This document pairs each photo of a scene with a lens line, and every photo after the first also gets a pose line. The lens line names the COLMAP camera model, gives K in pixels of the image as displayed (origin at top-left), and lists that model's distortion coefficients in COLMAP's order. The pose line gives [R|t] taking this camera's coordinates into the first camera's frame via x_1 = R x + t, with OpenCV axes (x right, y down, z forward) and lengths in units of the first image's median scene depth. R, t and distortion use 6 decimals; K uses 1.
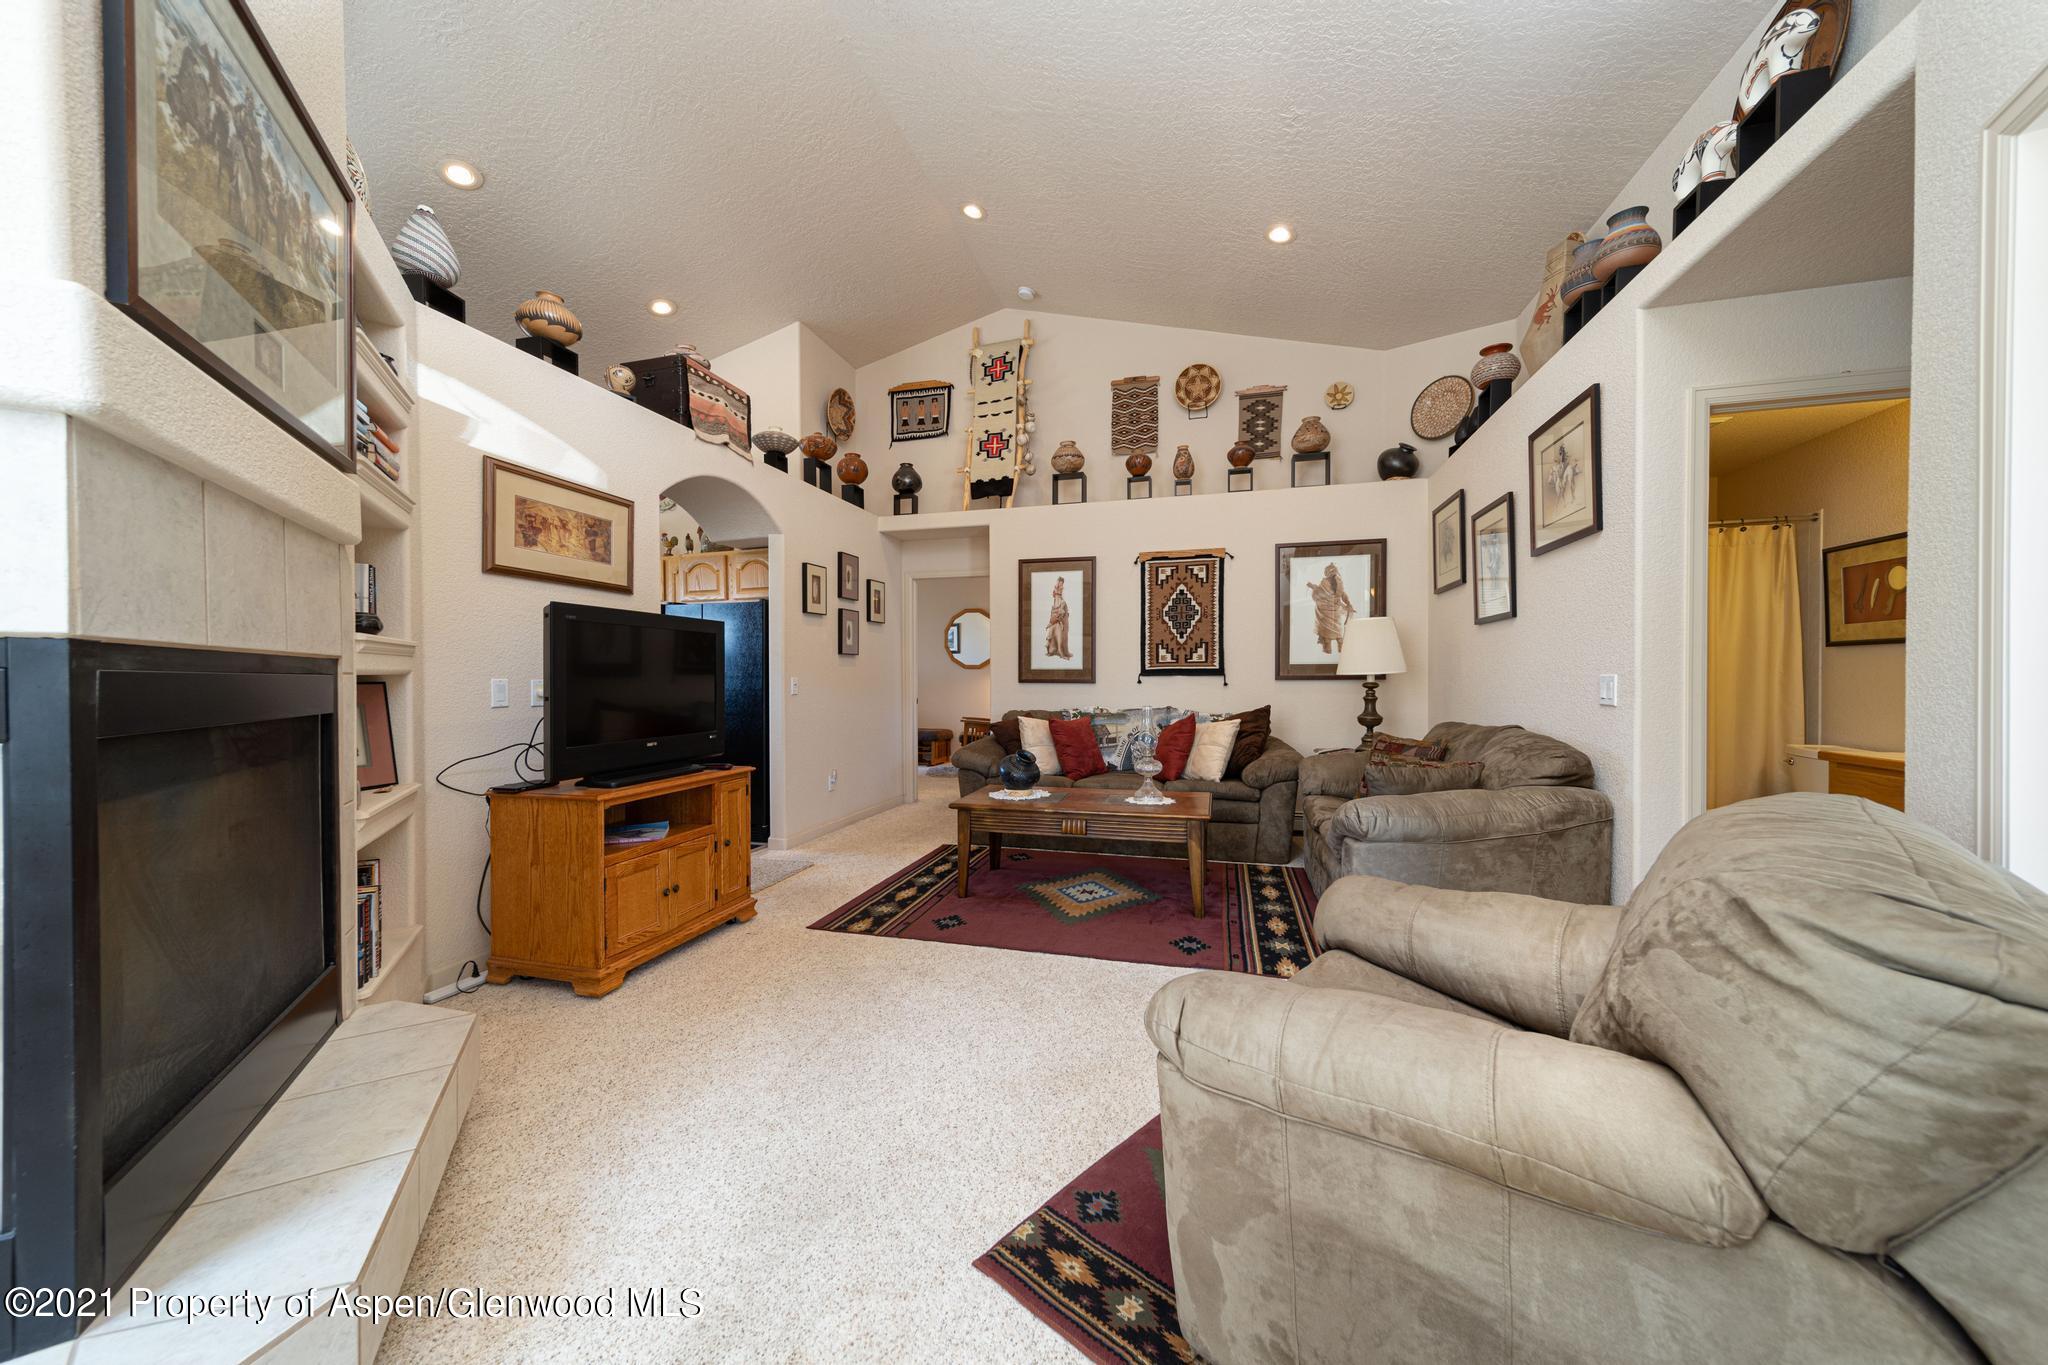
lens RADIAL K [[705.4, 0, 1022.2], [0, 705.4, 679.5], [0, 0, 1]] dist [0.003129, 0.000129]
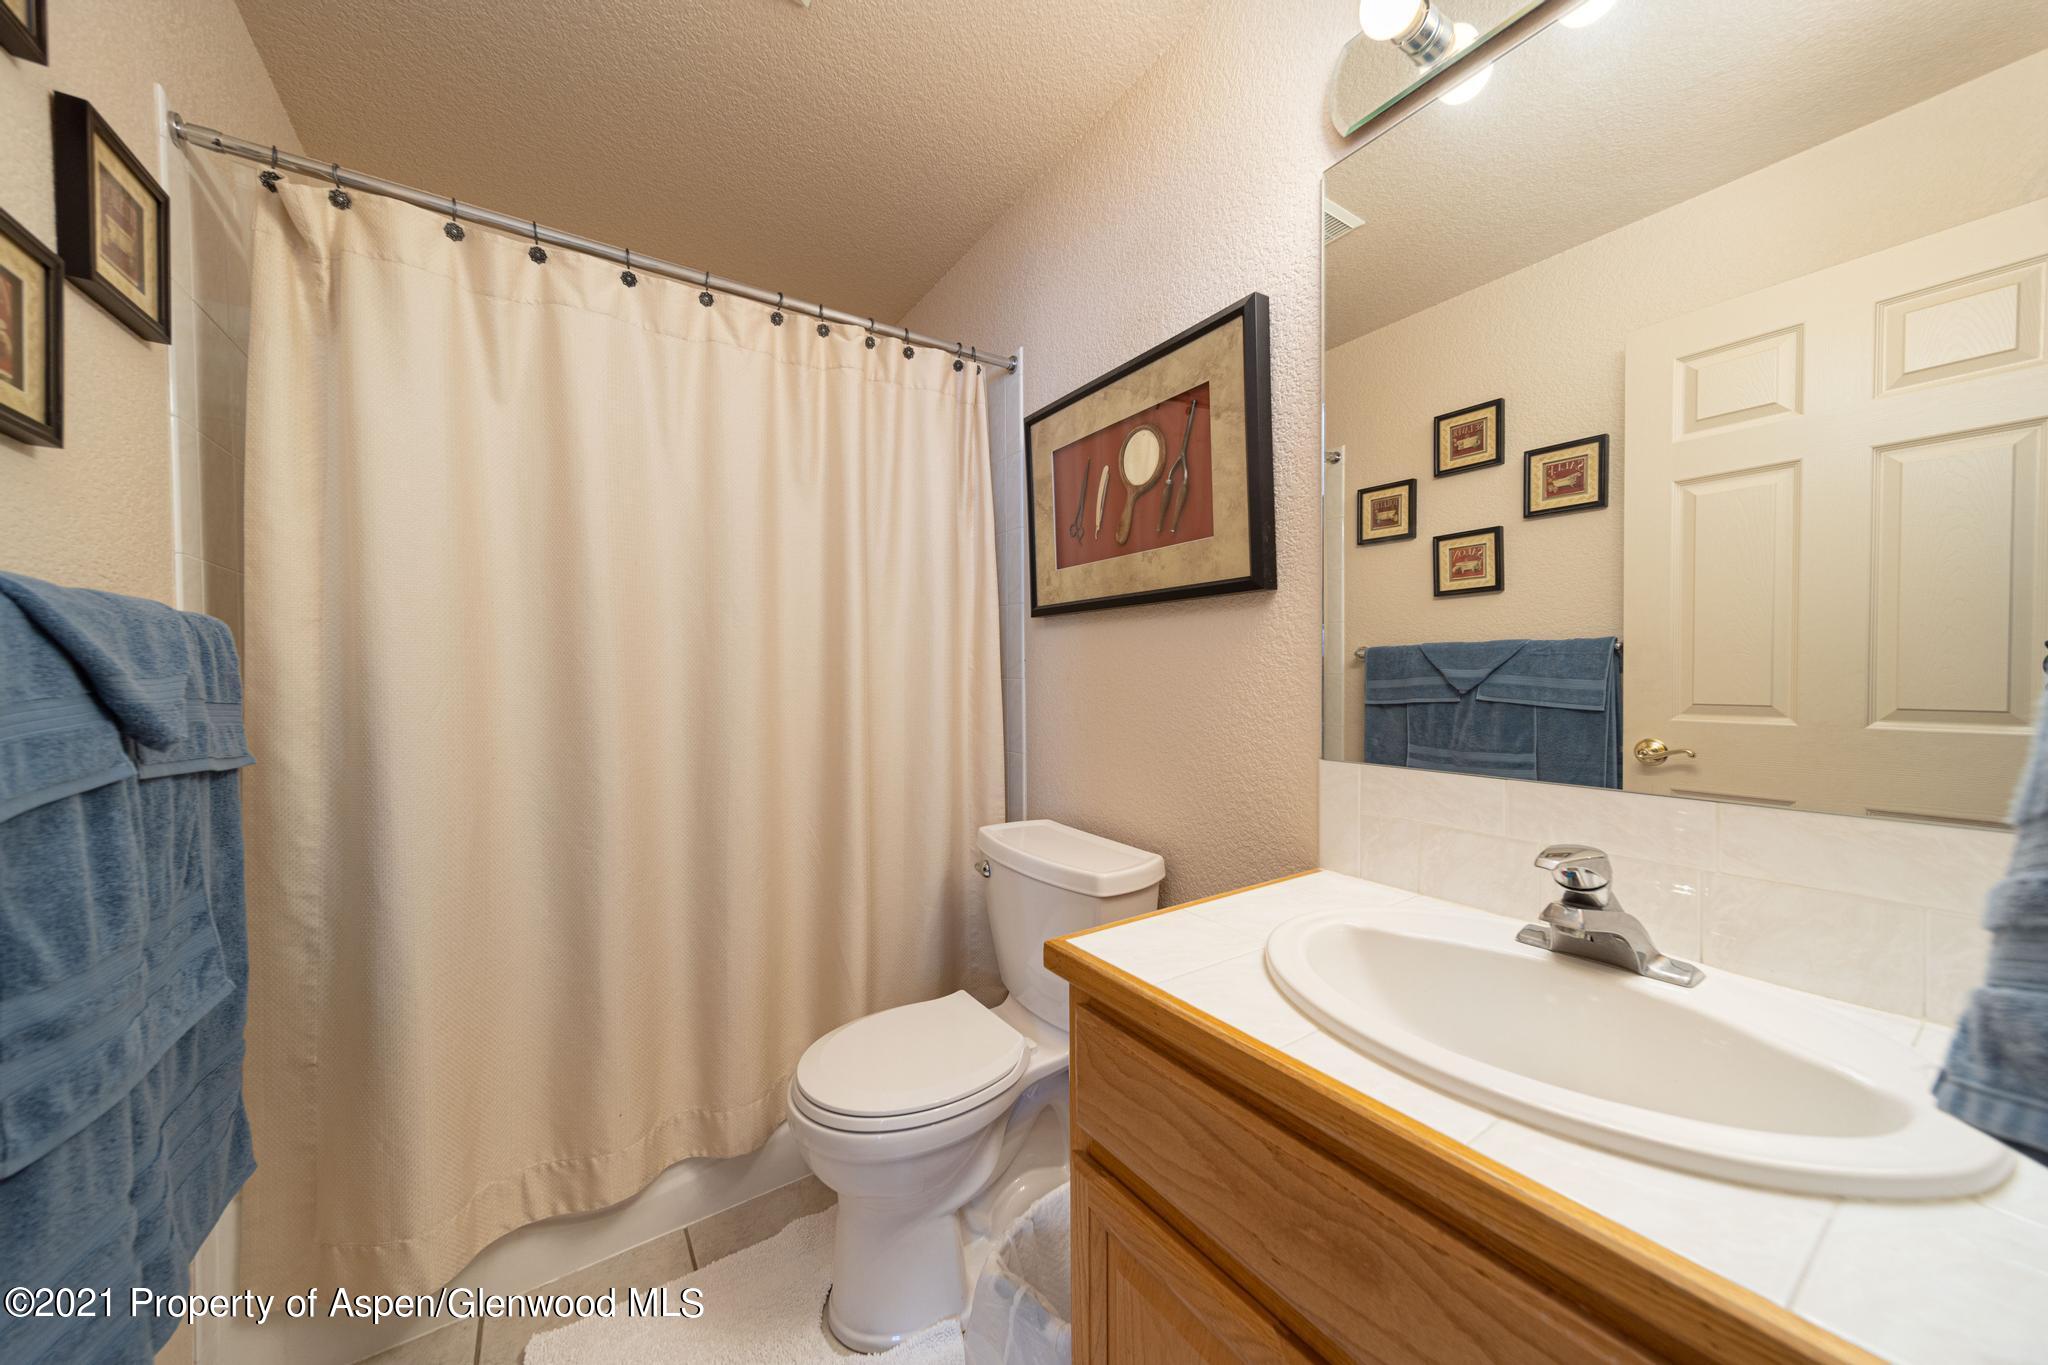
lens RADIAL K [[705.4, 0, 1023.0], [0, 705.4, 684.6], [0, 0, 1]] dist [0.003129, 0.000129]
pose [[0.645697, -0.013175, 0.763480, 0.765583], [0.013042, 0.999896, 0.006225, -0.002799], [-0.763482, 0.005938, 0.645802, 0.696486]]
